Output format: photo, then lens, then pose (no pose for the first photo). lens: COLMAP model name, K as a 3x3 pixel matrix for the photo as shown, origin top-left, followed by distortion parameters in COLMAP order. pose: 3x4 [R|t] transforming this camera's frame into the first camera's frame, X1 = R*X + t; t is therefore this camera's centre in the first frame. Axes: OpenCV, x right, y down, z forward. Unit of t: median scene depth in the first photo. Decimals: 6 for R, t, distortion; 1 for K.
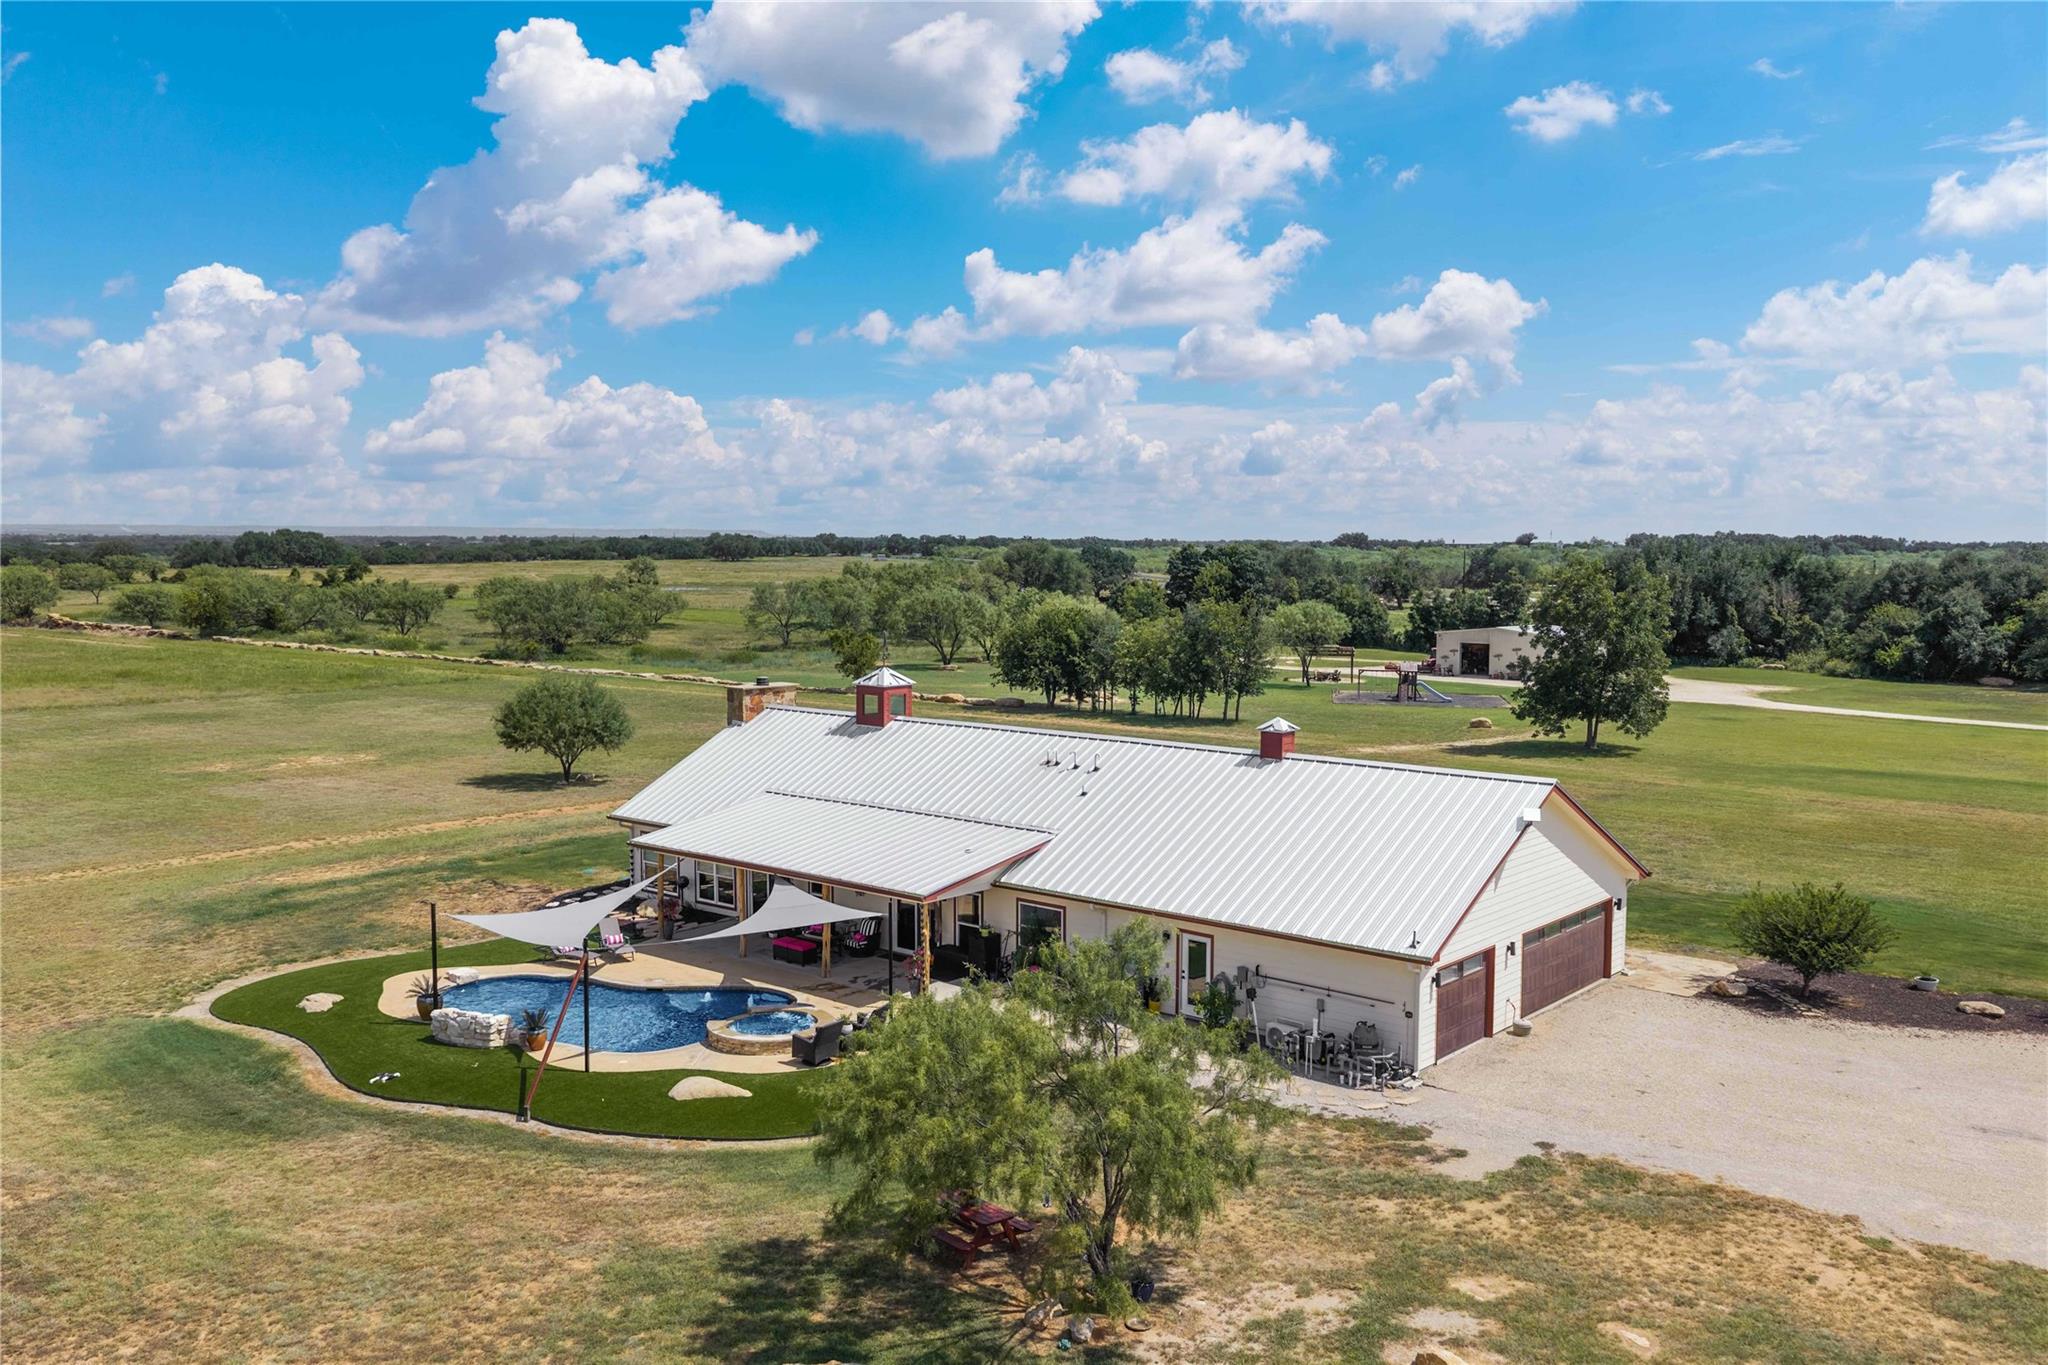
lens RADIAL K [[1652.1, 0, 1020.3], [0, 1652.1, 676.9], [0, 0, 1]] dist [0.003789, -0.000250]
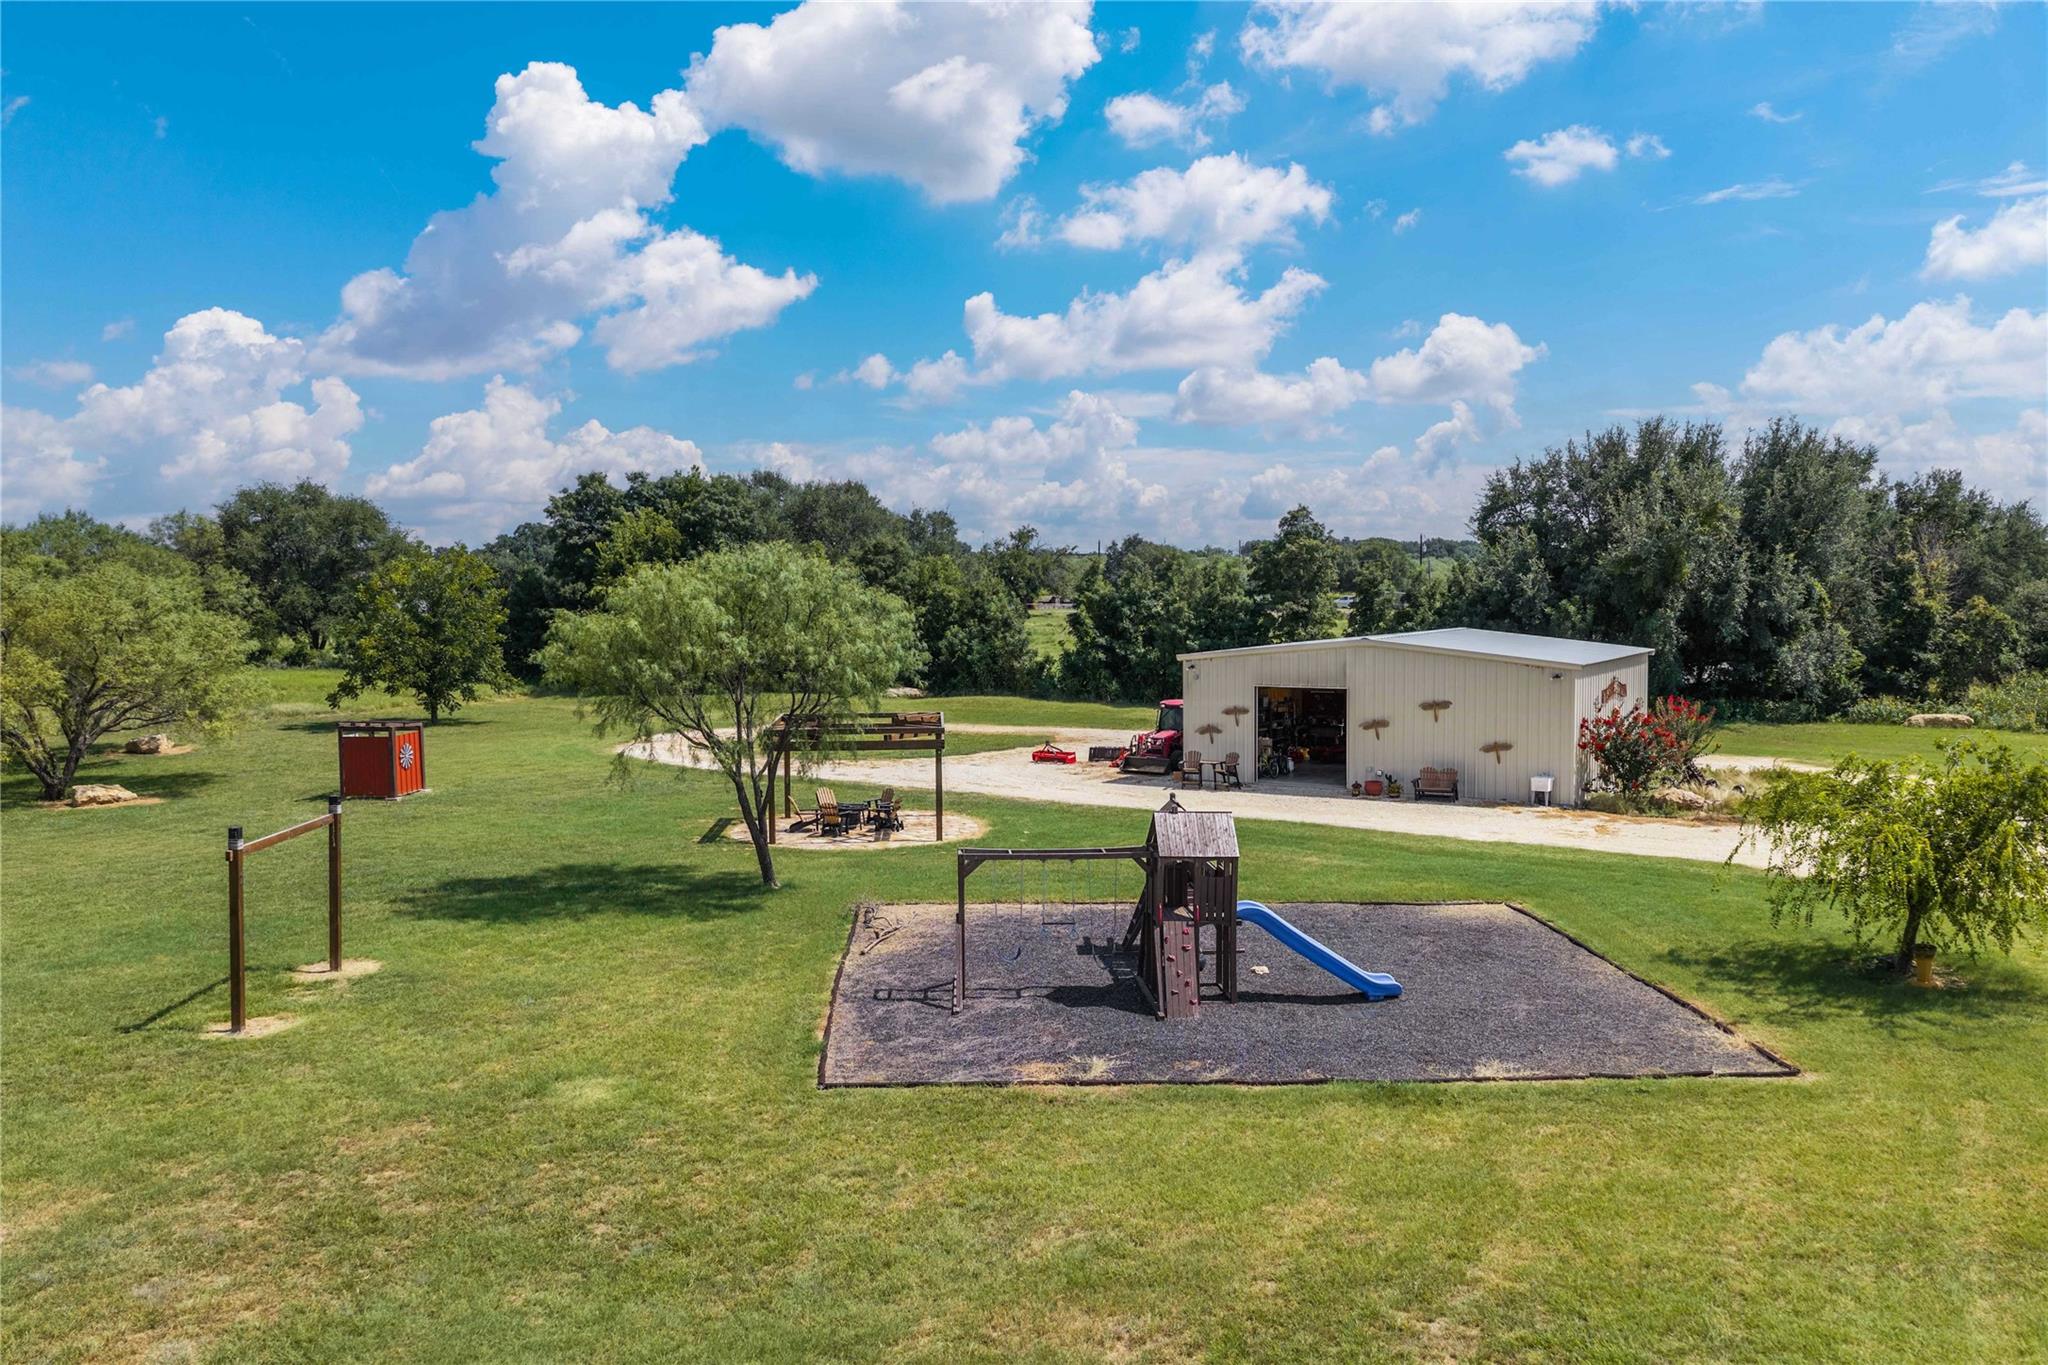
lens RADIAL K [[1652.1, 0, 1022.8], [0, 1652.1, 679.1], [0, 0, 1]] dist [0.003789, -0.000250]
pose [[0.971800, -0.027840, 0.234159, 0.132691], [0.030859, 0.999481, -0.009238, -0.019185], [-0.233781, 0.016203, 0.972154, 0.640715]]
